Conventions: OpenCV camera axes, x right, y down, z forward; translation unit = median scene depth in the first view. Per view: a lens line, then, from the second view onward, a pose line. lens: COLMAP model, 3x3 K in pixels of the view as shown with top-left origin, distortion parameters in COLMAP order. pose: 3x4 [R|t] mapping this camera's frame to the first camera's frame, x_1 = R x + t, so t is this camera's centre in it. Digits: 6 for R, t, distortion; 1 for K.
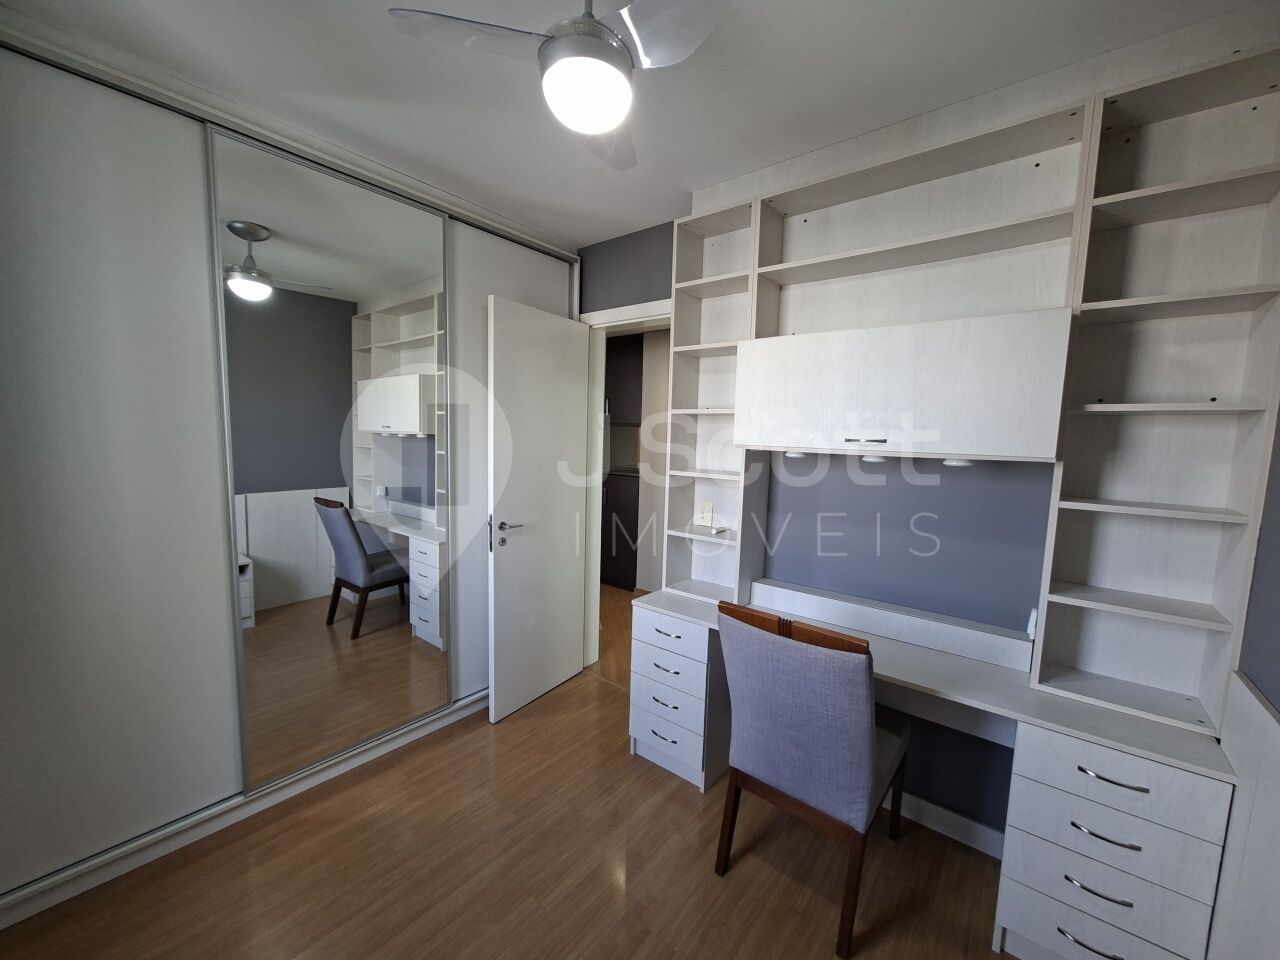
lens RADIAL K [[503.2, 0, 639.7], [0, 503.2, 484.9], [0, 0, 1]] dist [-0.002540, -0.000163]
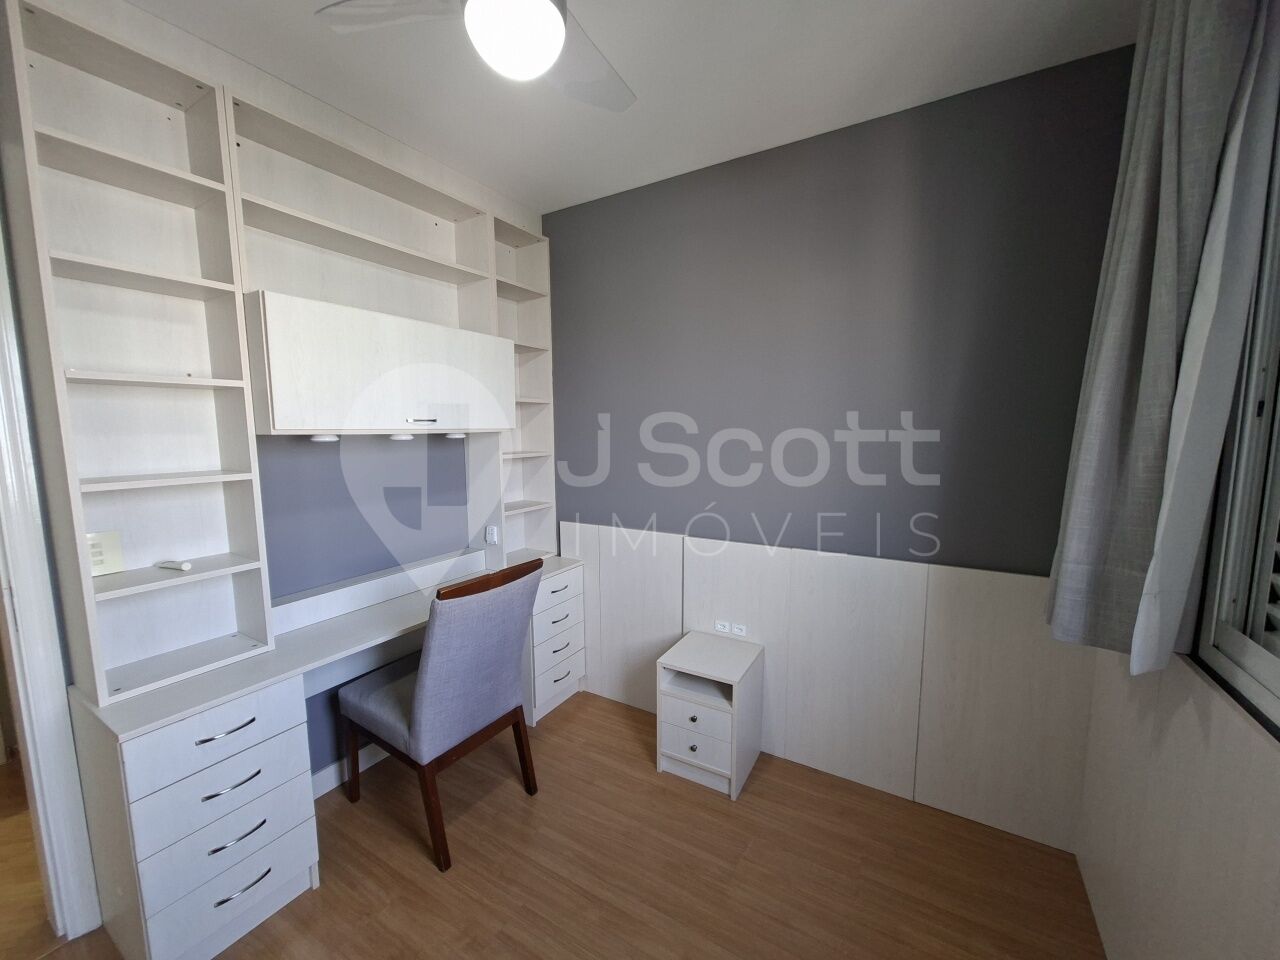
lens RADIAL K [[503.2, 0, 639.7], [0, 503.2, 484.9], [0, 0, 1]] dist [-0.002540, -0.000163]
pose [[-0.133671, -0.140100, 0.981073, -0.776159], [0.105834, 0.982278, 0.154691, -0.070517], [-0.985358, 0.124509, -0.116474, 0.680644]]
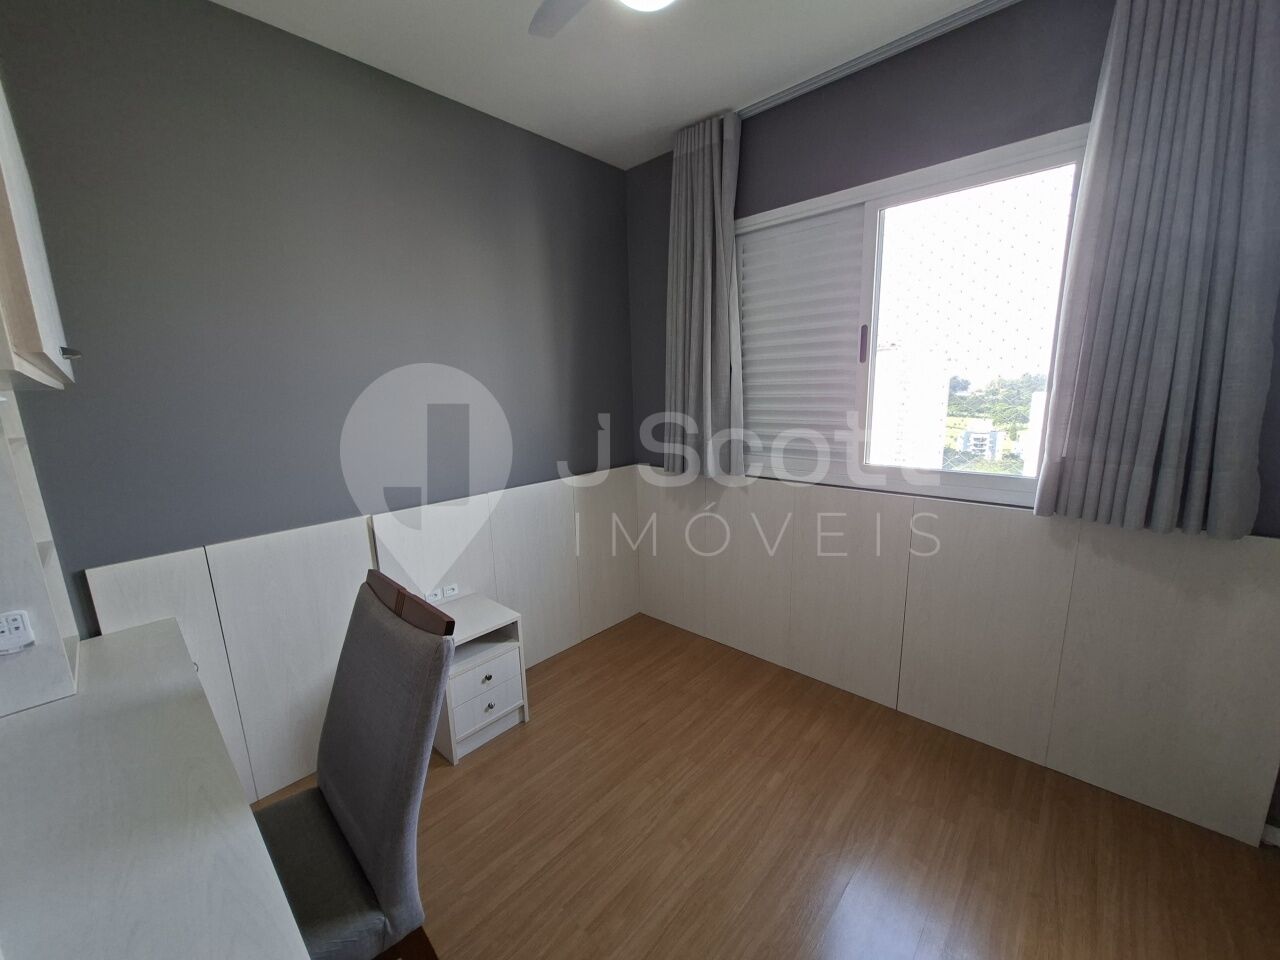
lens RADIAL K [[503.2, 0, 639.7], [0, 503.2, 484.9], [0, 0, 1]] dist [-0.002540, -0.000163]
pose [[-0.998183, -0.027581, 0.053577, -0.092122], [-0.010813, 0.956654, 0.291027, -0.112944], [-0.059282, 0.289918, -0.955214, 1.483000]]
